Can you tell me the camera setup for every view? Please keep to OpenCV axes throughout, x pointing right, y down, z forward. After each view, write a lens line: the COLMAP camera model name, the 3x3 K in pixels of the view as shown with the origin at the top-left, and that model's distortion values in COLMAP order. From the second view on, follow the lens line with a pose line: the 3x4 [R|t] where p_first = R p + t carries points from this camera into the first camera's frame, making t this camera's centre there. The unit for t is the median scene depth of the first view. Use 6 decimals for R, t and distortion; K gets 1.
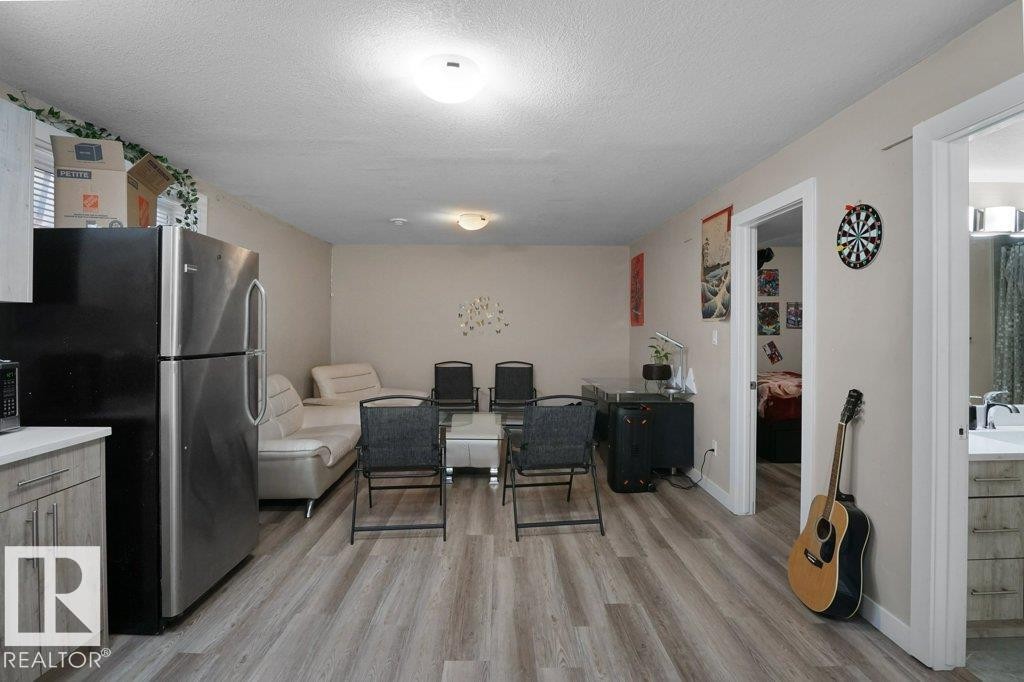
lens RADIAL K [[507.1, 0, 508.9], [0, 507.1, 336.7], [0, 0, 1]] dist [-0.001903, -0.000340]
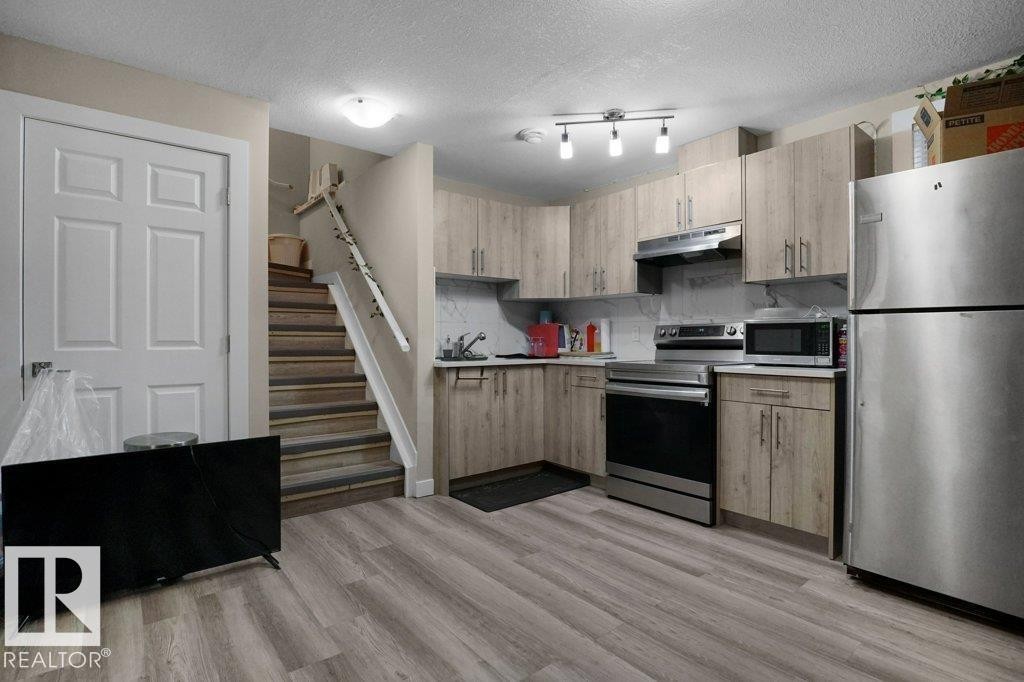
lens RADIAL K [[507.1, 0, 507.8], [0, 507.1, 341.8], [0, 0, 1]] dist [-0.001903, -0.000340]
pose [[-0.799474, -0.005917, -0.600672, 0.563894], [-0.014023, 0.999863, 0.008815, 0.111956], [0.600538, 0.015471, -0.799447, 1.544932]]
